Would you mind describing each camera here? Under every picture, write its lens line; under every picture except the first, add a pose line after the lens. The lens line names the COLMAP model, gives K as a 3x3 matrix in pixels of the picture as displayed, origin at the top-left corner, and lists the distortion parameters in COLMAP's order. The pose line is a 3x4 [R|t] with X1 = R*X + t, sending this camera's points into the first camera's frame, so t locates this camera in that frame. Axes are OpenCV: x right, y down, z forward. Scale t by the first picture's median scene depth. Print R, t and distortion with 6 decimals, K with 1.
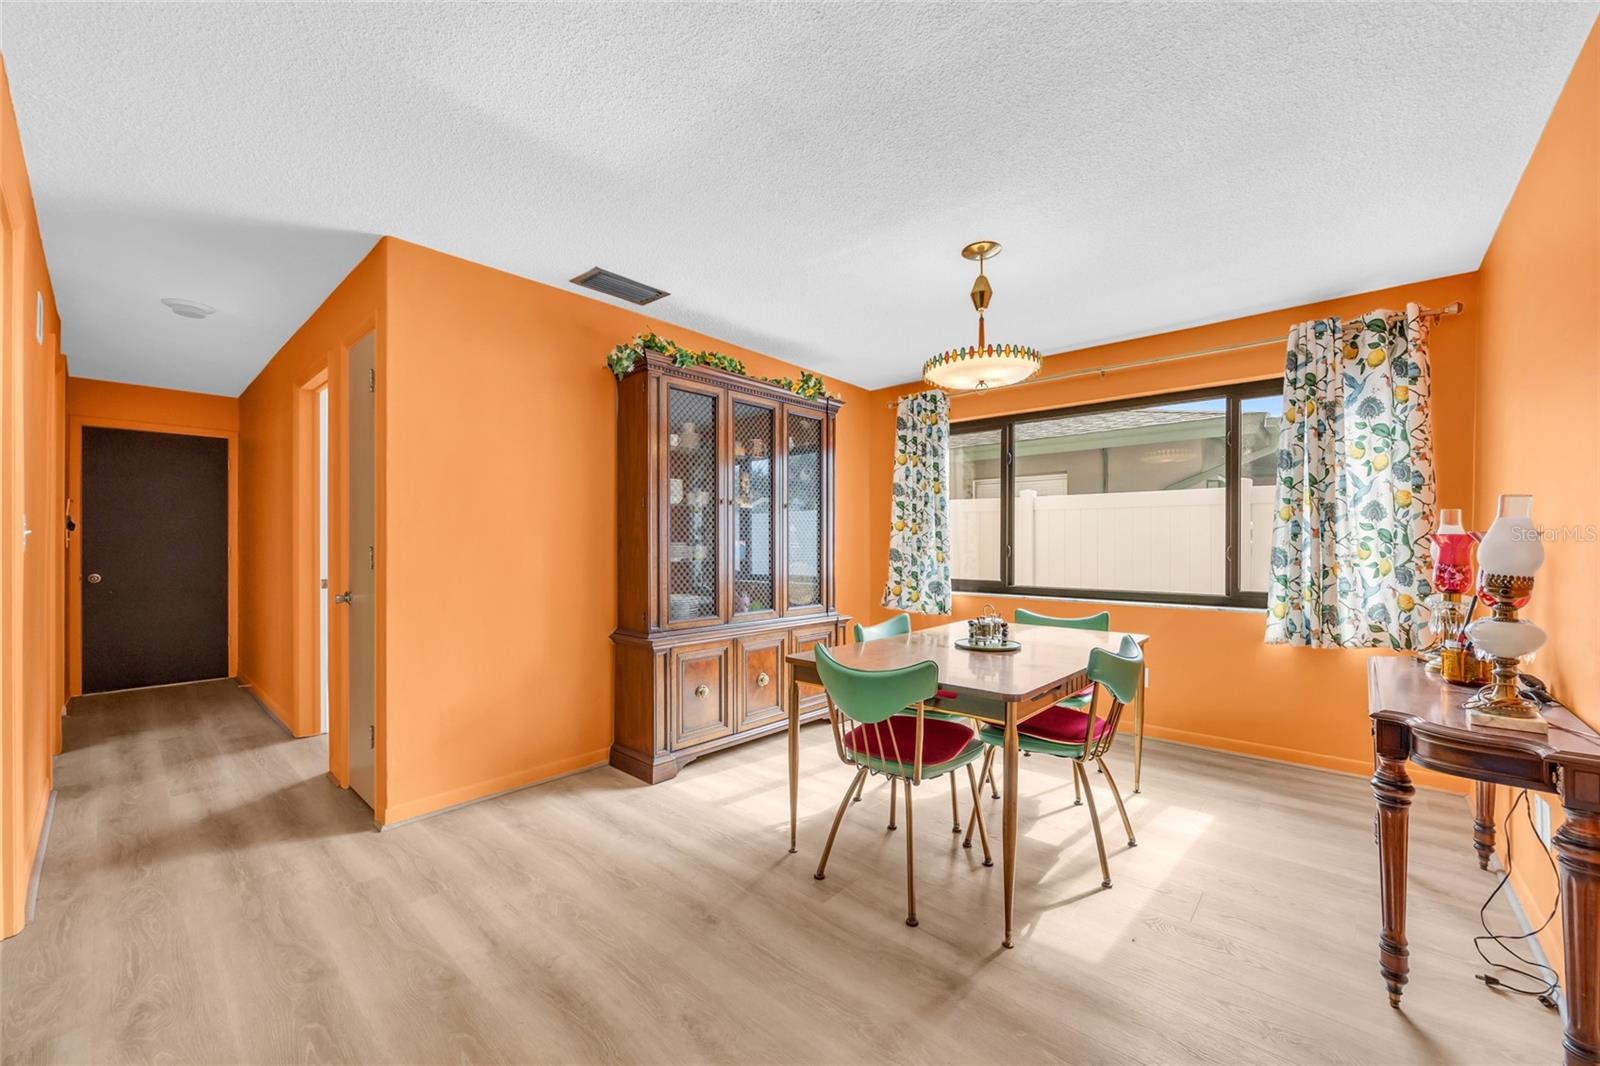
lens RADIAL K [[619.1, 0, 811.8], [0, 619.1, 541.3], [0, 0, 1]] dist [-0.002109, 0.000307]
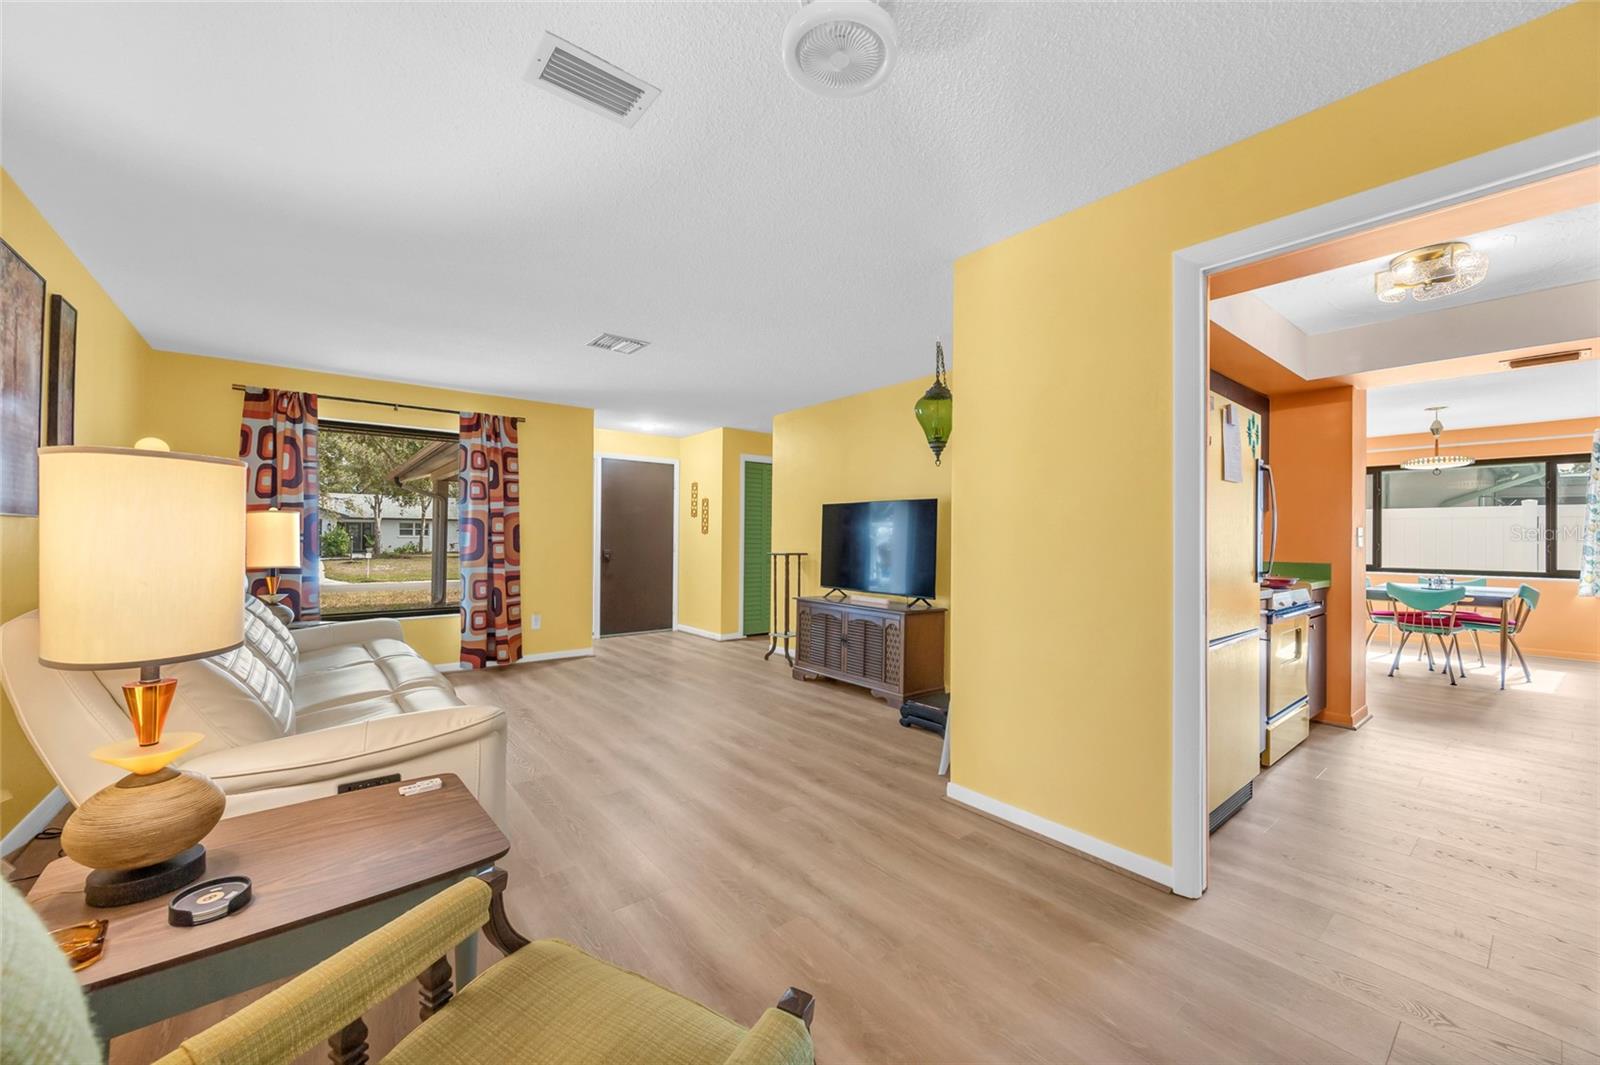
lens RADIAL K [[619.1, 0, 806.9], [0, 619.1, 533.7], [0, 0, 1]] dist [-0.002109, 0.000307]
pose [[0.986931, 0.001357, -0.161136, -1.344455], [-0.002287, 0.999982, -0.005584, -0.010992], [0.161125, 0.005880, 0.986916, -1.293148]]
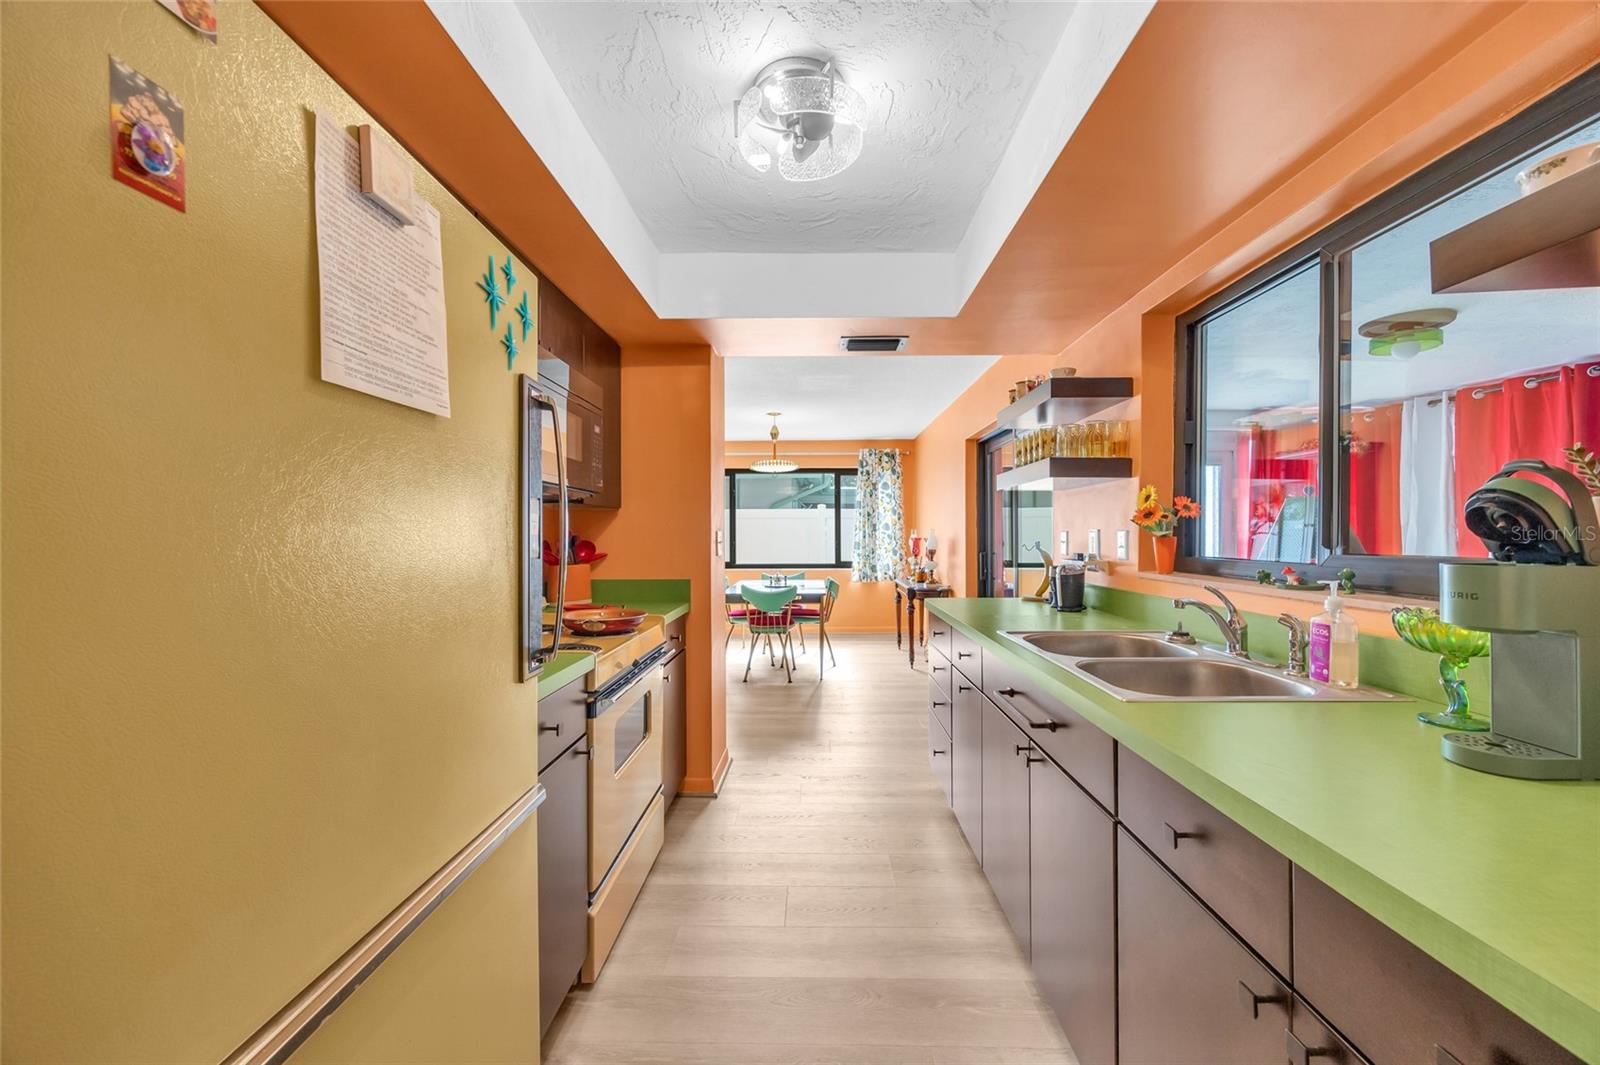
lens RADIAL K [[619.1, 0, 812.2], [0, 619.1, 533.8], [0, 0, 1]] dist [-0.002109, 0.000307]
pose [[0.755790, -0.007530, 0.654771, -0.967533], [0.006444, 0.999971, 0.004062, -0.031734], [-0.654782, 0.001149, 0.755817, -0.707899]]
